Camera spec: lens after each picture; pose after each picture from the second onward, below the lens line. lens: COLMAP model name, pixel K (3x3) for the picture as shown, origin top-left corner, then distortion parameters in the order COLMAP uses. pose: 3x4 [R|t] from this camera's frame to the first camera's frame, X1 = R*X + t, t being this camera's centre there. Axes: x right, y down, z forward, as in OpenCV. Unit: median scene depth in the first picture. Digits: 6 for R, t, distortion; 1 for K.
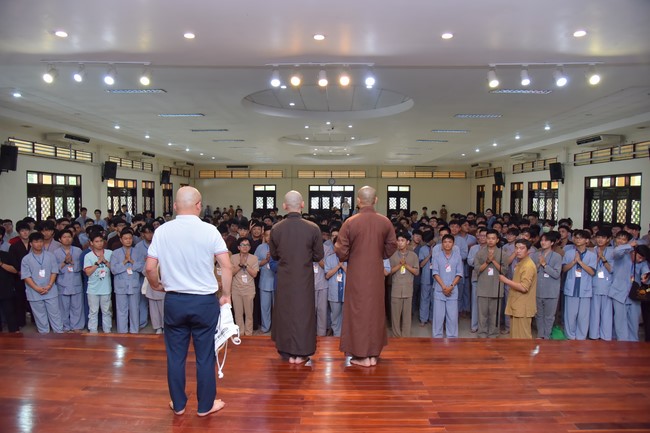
lens RADIAL K [[437.8, 0, 326.0], [0, 437.8, 216.2], [0, 0, 1]] dist [-0.085370, 0.034106]
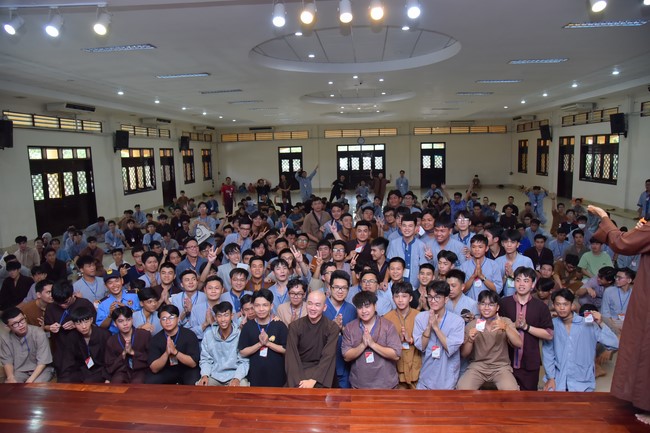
lens RADIAL K [[437.8, 0, 323.1], [0, 437.8, 216.8], [0, 0, 1]] dist [-0.085370, 0.034106]
pose [[0.996831, -0.022564, -0.076278, 0.000437], [0.029926, 0.994854, 0.096794, -0.015868], [0.073701, -0.098770, 0.992377, 0.078085]]
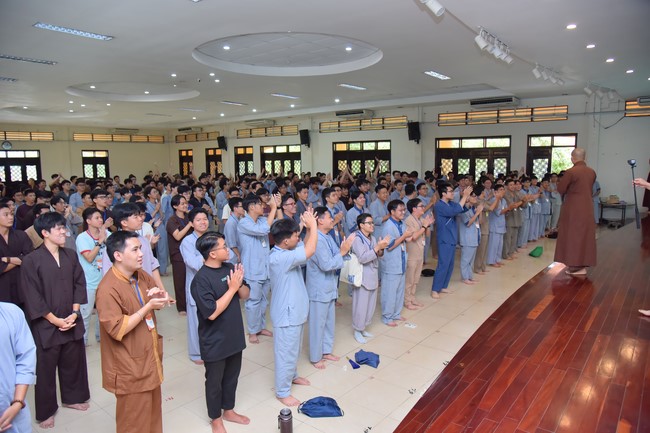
lens RADIAL K [[437.8, 0, 327.2], [0, 437.8, 216.0], [0, 0, 1]] dist [-0.085370, 0.034106]
pose [[0.632718, -0.110373, 0.766476, -0.343467], [0.049053, 0.993515, 0.102575, -0.008340], [-0.772827, -0.027303, 0.634029, 0.170576]]
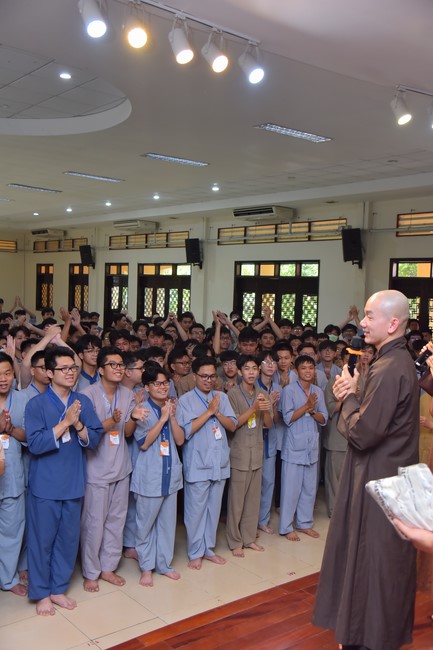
lens RADIAL K [[668.7, 0, 217.9], [0, 668.7, 325.3], [0, 0, 1]] dist [0.119934, 0.000000]
pose [[0.768171, -0.011018, 0.640150, -0.132041], [-0.004113, 0.999746, 0.022143, -0.006308], [-0.640232, -0.019643, 0.767931, 0.111954]]
